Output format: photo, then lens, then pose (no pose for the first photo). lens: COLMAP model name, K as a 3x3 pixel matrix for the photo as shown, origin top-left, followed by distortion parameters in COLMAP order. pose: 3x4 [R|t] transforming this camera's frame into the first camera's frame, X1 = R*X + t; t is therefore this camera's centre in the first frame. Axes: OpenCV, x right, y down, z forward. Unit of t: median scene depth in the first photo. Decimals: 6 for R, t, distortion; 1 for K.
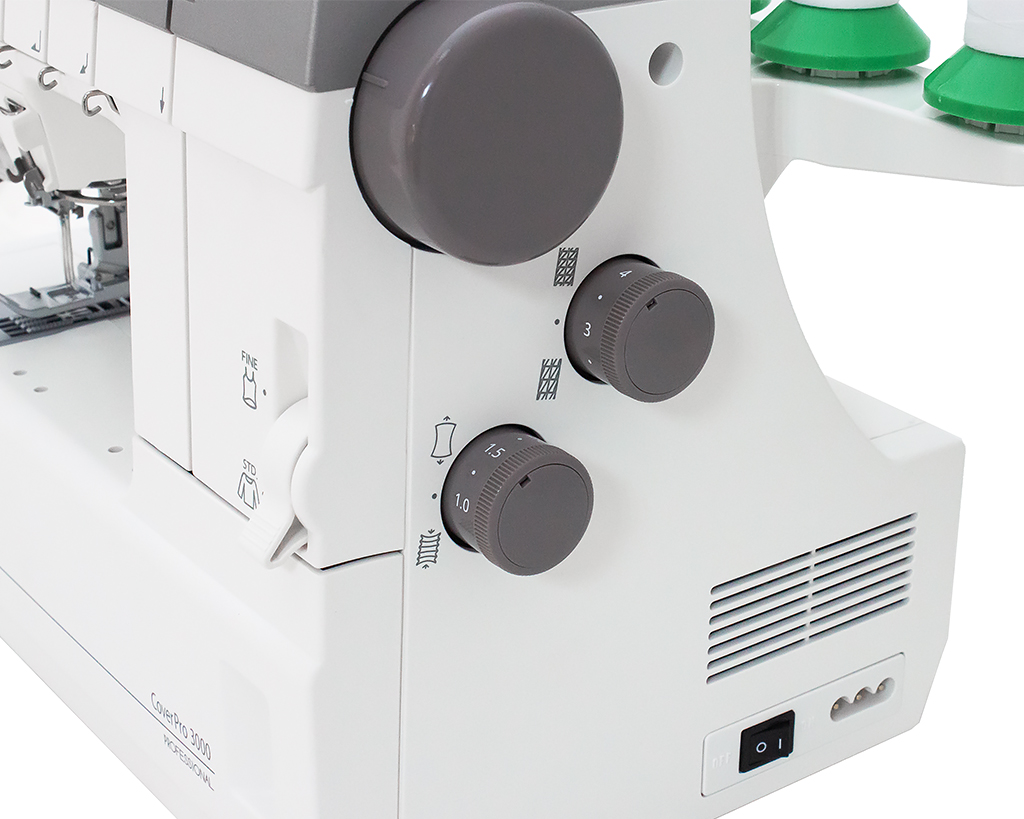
lens RADIAL K [[2045.2, 0, 610.2], [0, 2045.2, 464.6], [0, 0, 1]] dist [-0.071995, 0.185369]
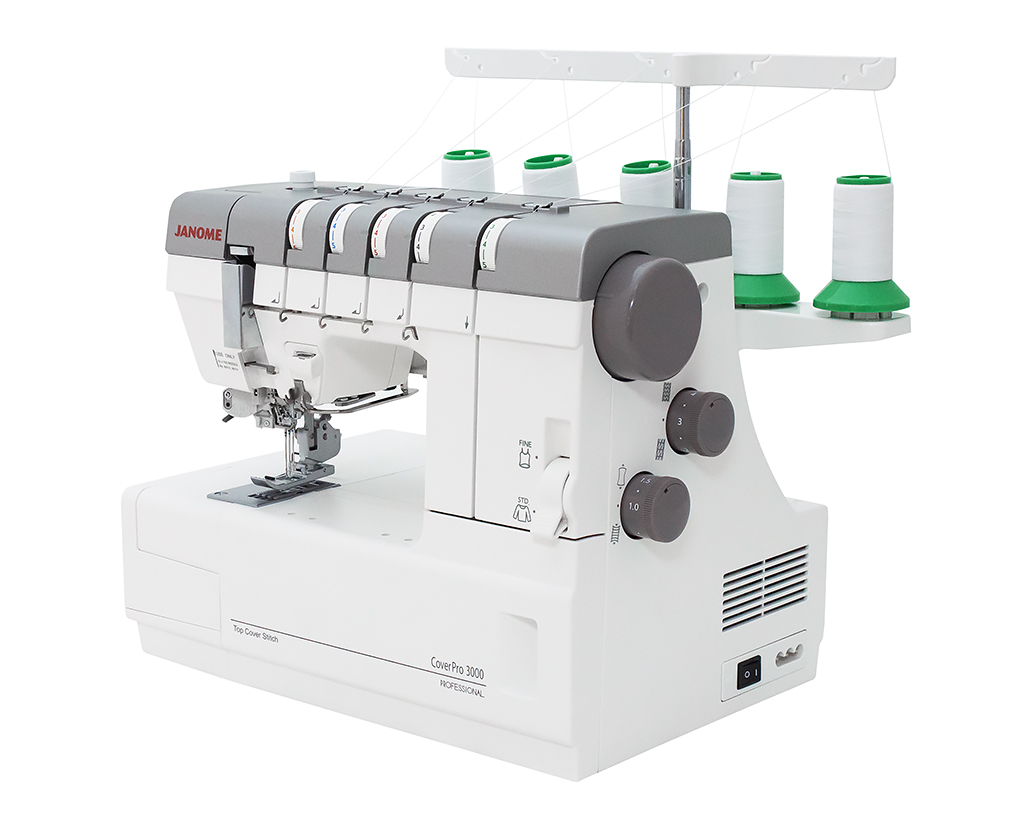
lens RADIAL K [[2236.8, 0, 511.0], [0, 2236.8, 484.7], [0, 0, 1]] dist [0.012980, -0.200068]
pose [[0.978538, -0.070884, 0.193493, -0.585104], [0.108754, 0.975205, -0.192737, 0.389113], [-0.175034, 0.209643, 0.961984, -1.052139]]
